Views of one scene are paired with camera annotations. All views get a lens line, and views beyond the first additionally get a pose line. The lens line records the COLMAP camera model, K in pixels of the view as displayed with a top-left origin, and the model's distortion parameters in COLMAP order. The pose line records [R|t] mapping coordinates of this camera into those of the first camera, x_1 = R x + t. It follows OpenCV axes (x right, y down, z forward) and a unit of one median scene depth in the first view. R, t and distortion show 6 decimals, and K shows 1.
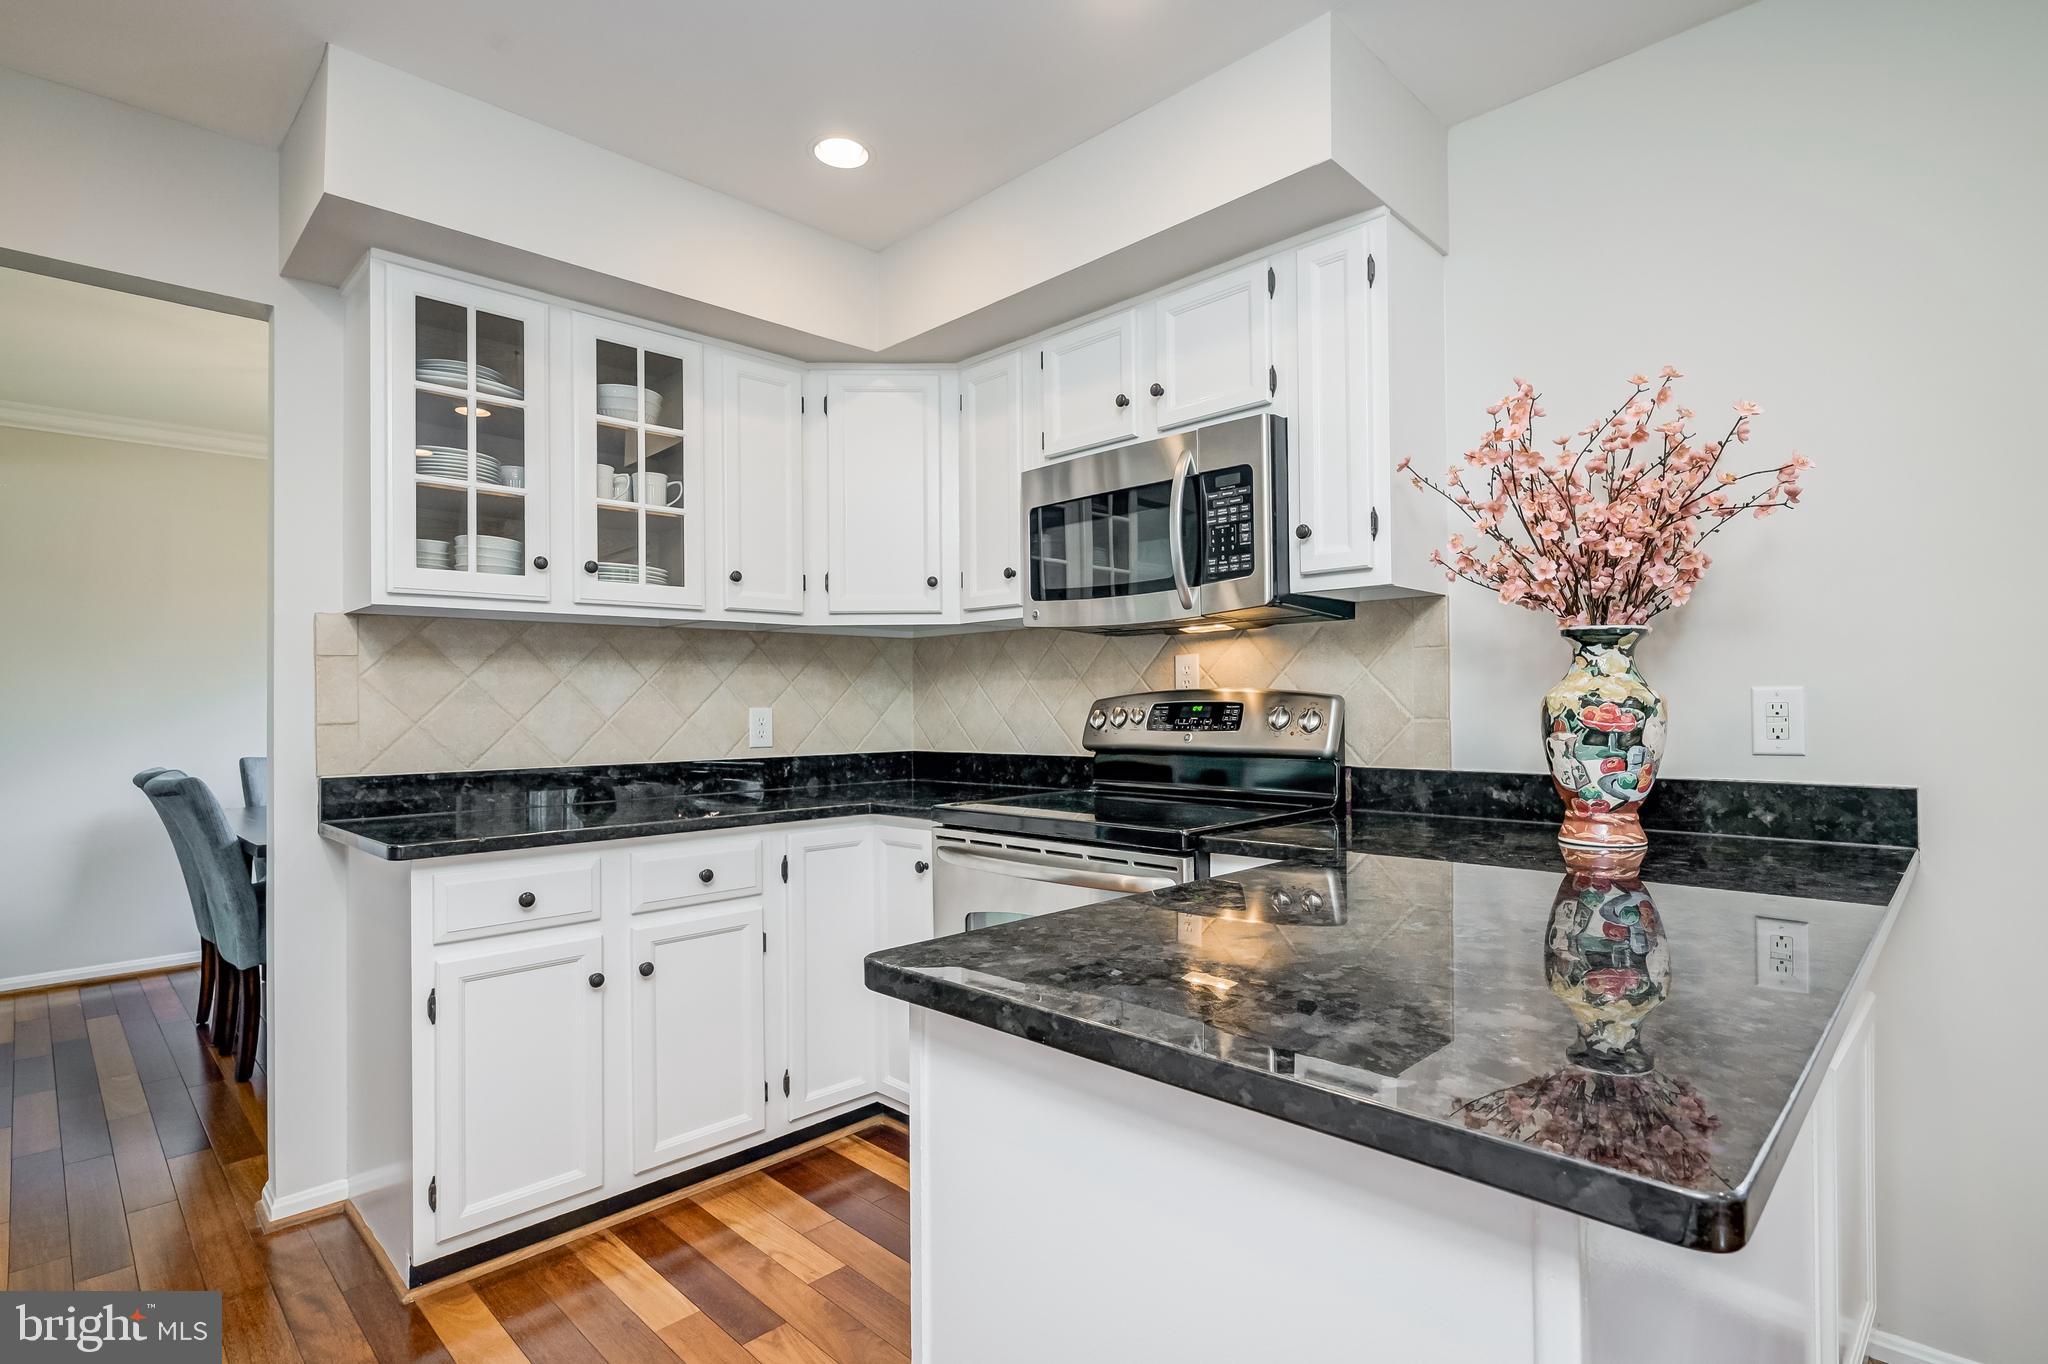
lens RADIAL K [[989.2, 0, 1071.1], [0, 989.2, 692.0], [0, 0, 1]] dist [-0.003257, -0.000614]
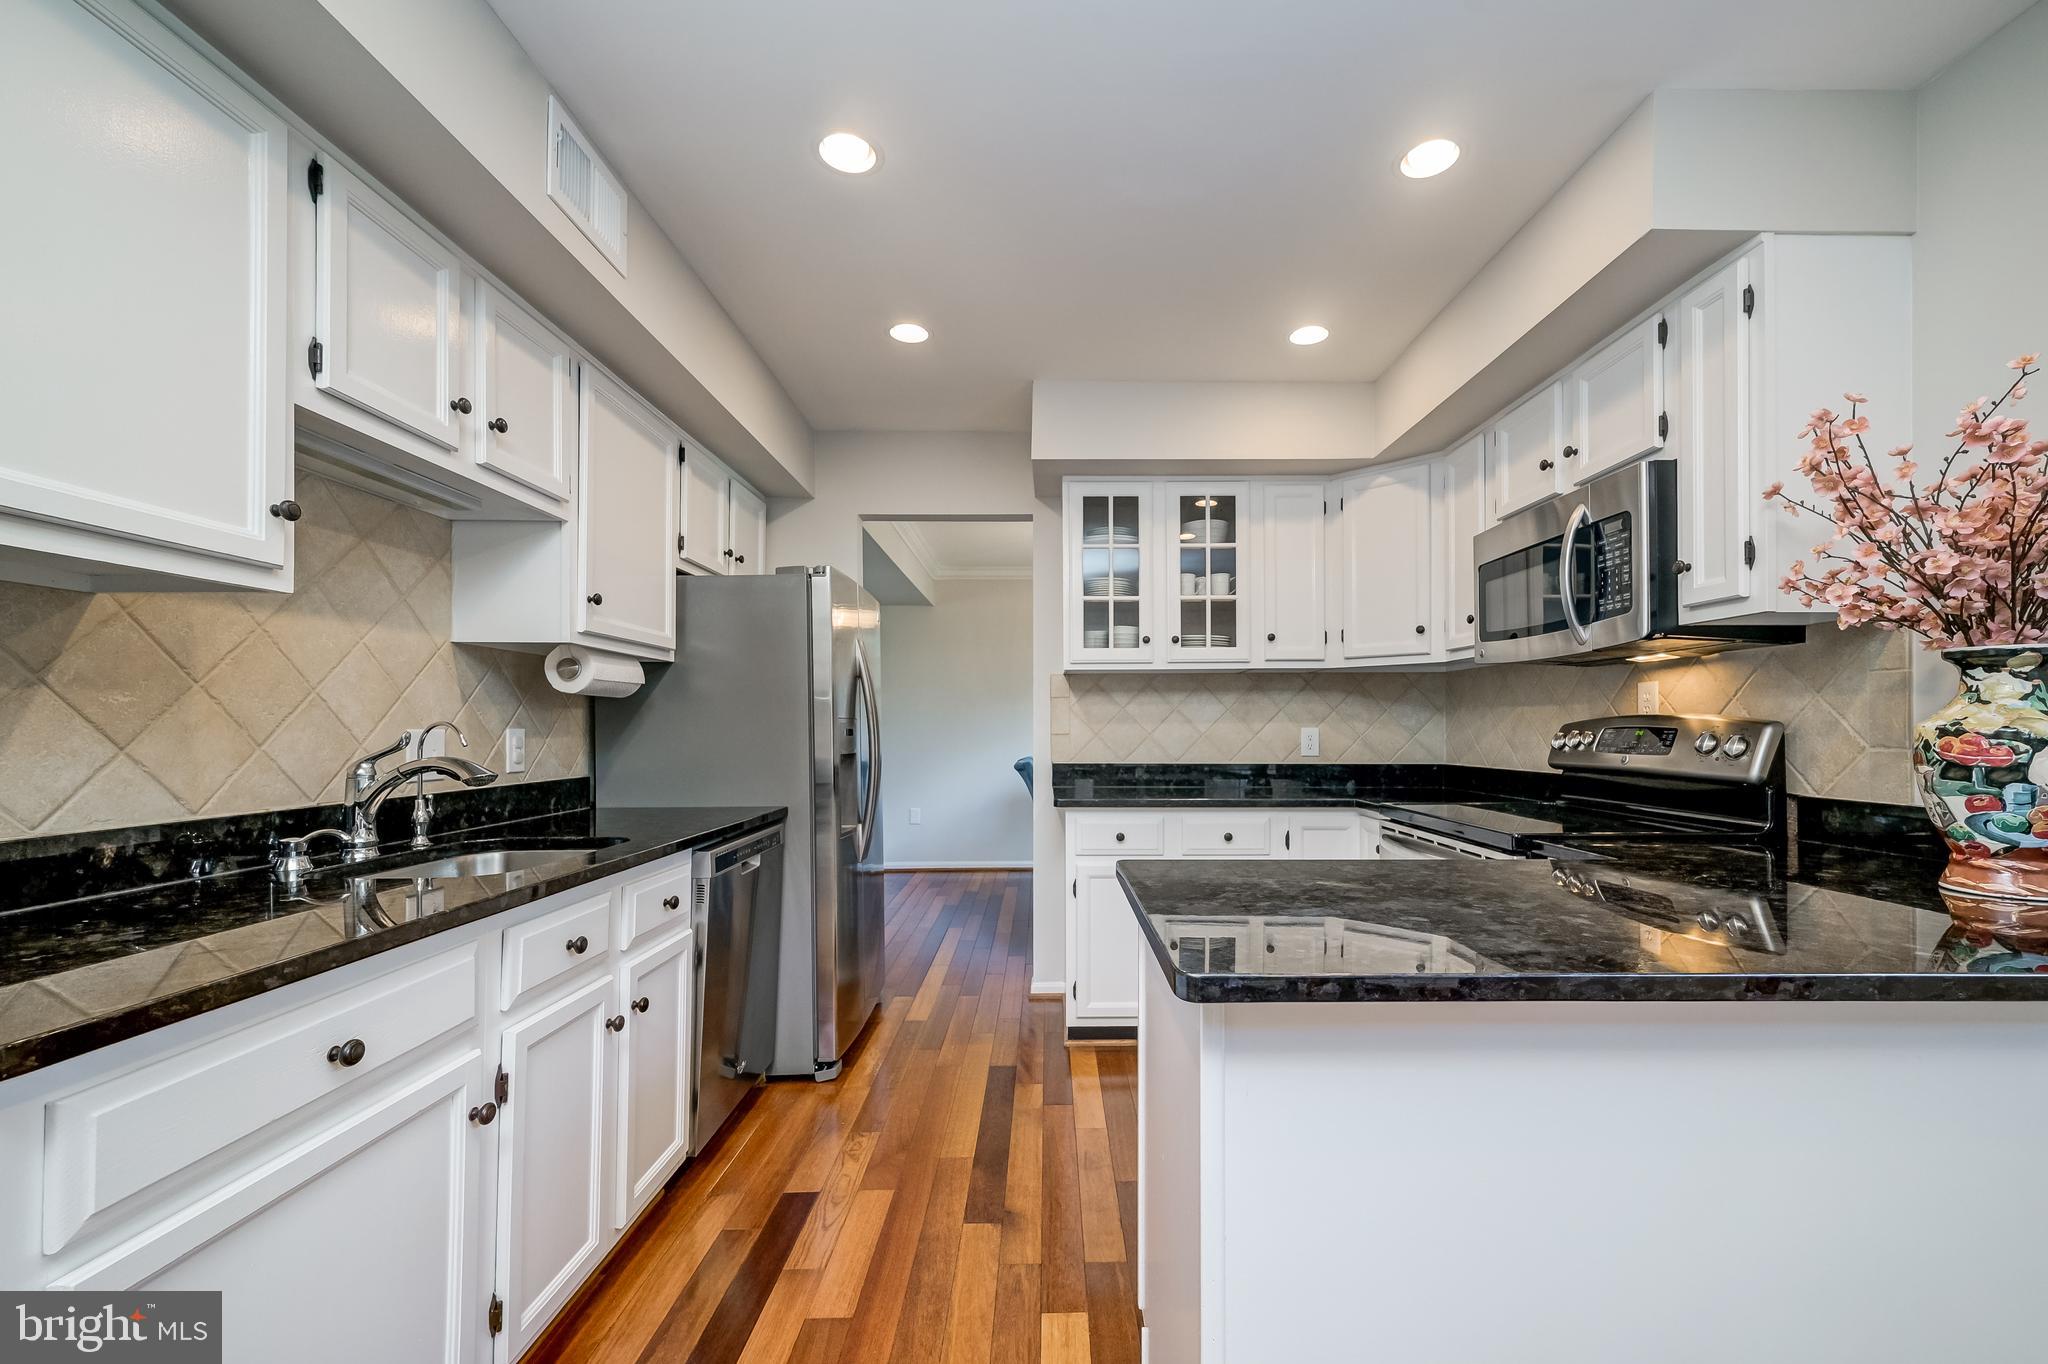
lens RADIAL K [[830.1, 0, 1067.1], [0, 830.1, 716.5], [0, 0, 1]] dist [0.010744, 0.000172]
pose [[0.707097, 0.001105, -0.707115, 0.361634], [0.002082, 0.999991, 0.003644, -0.006436], [0.707113, -0.004049, 0.707089, -0.086544]]
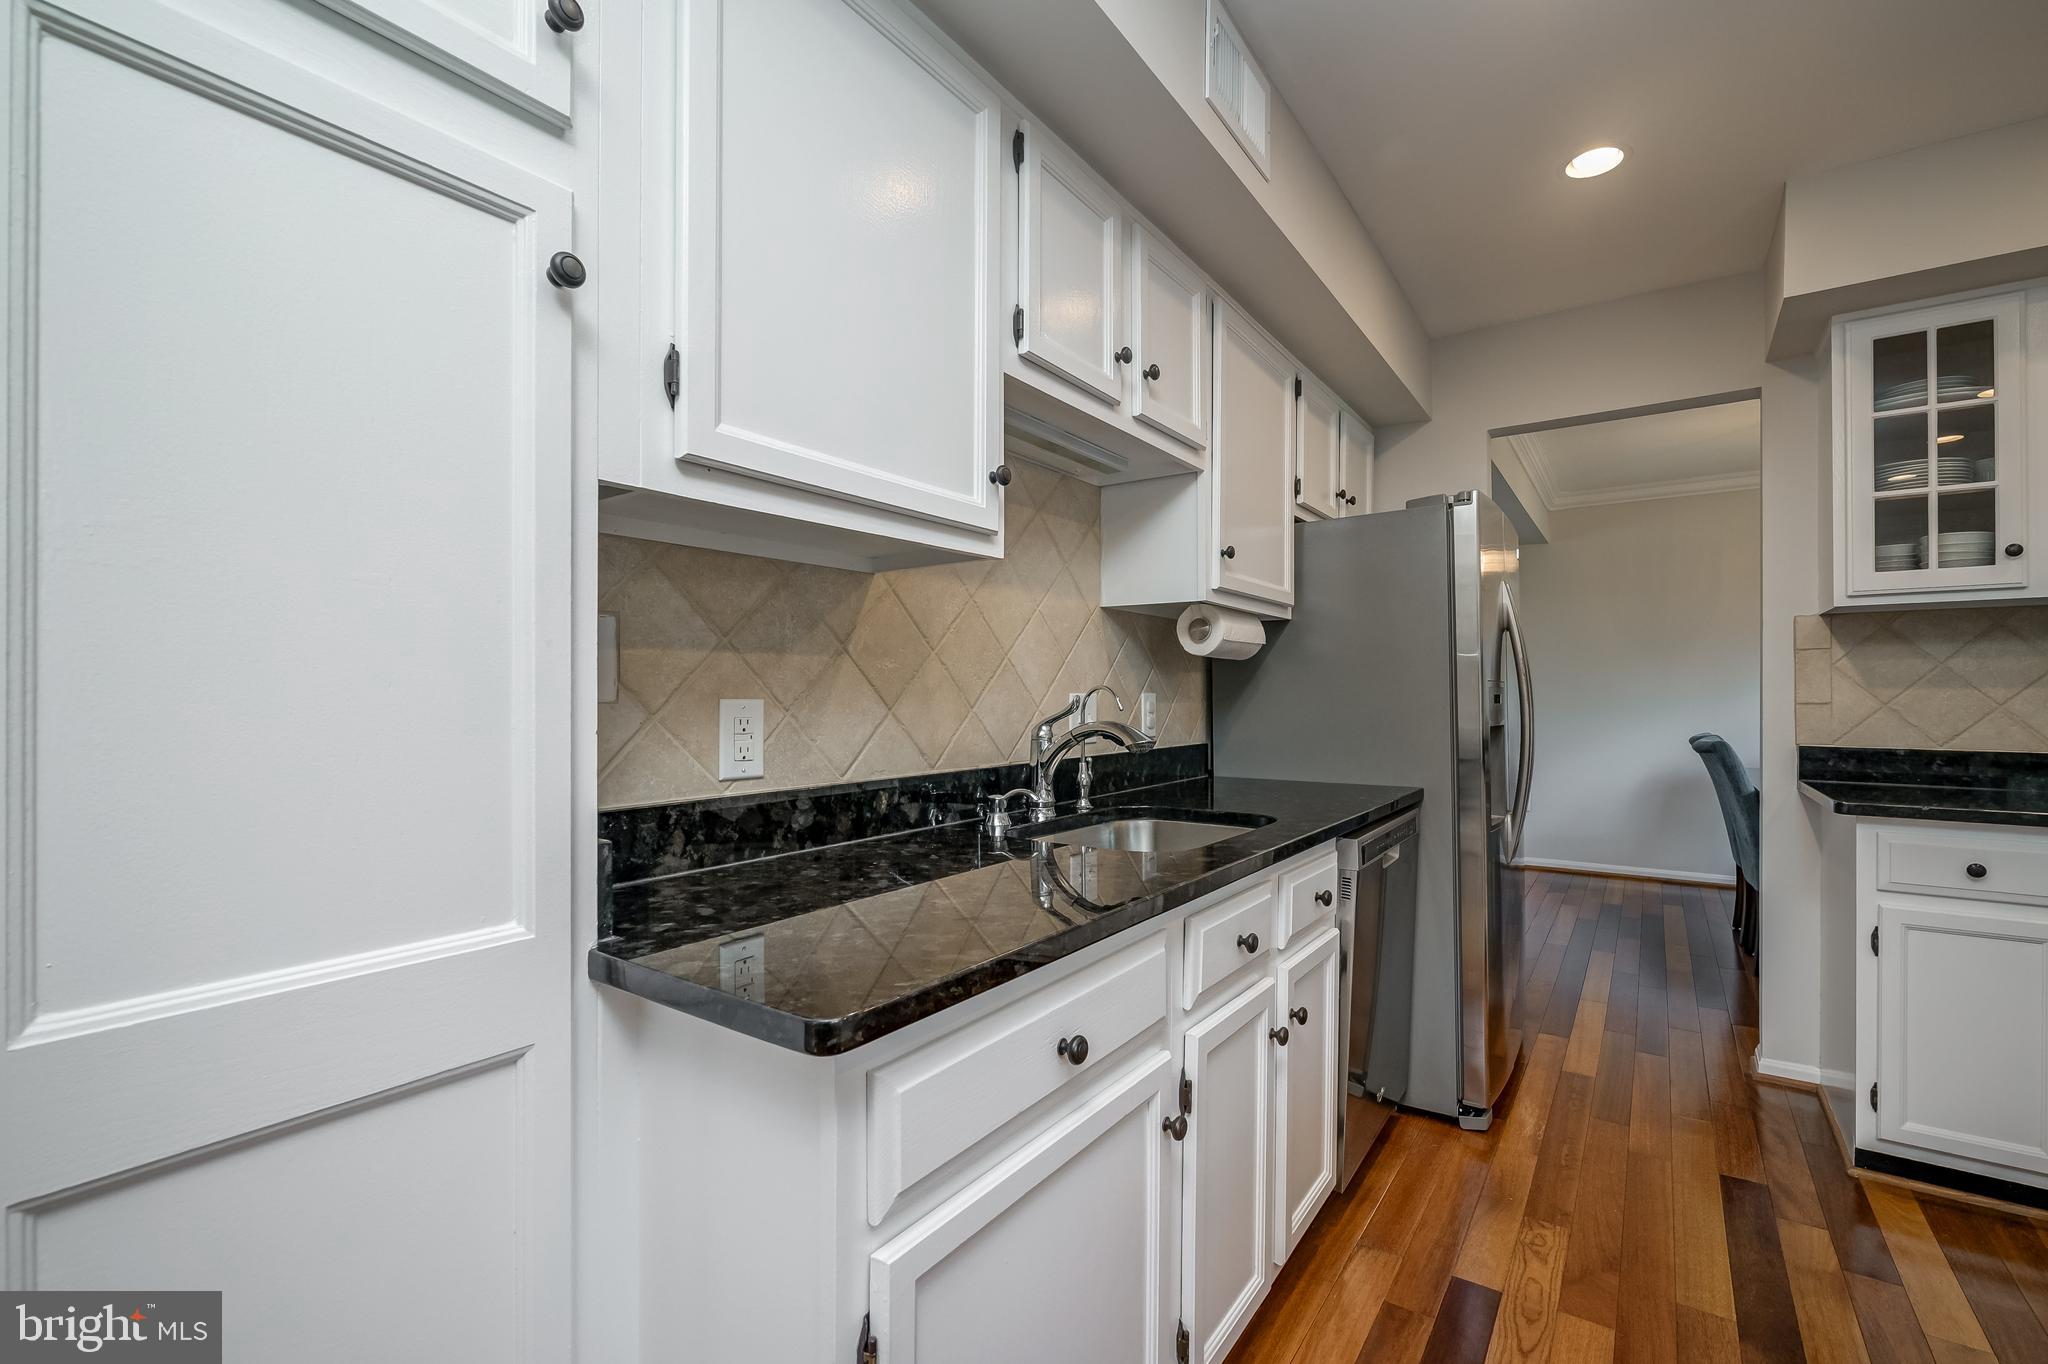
lens RADIAL K [[876.6, 0, 1071.2], [0, 876.6, 692.0], [0, 0, 1]] dist [-0.000263, -0.000025]
pose [[0.168144, 0.009860, -0.985713, 0.193083], [0.009014, 0.999893, 0.011539, -0.003402], [0.985721, -0.010826, 0.168038, -0.112665]]
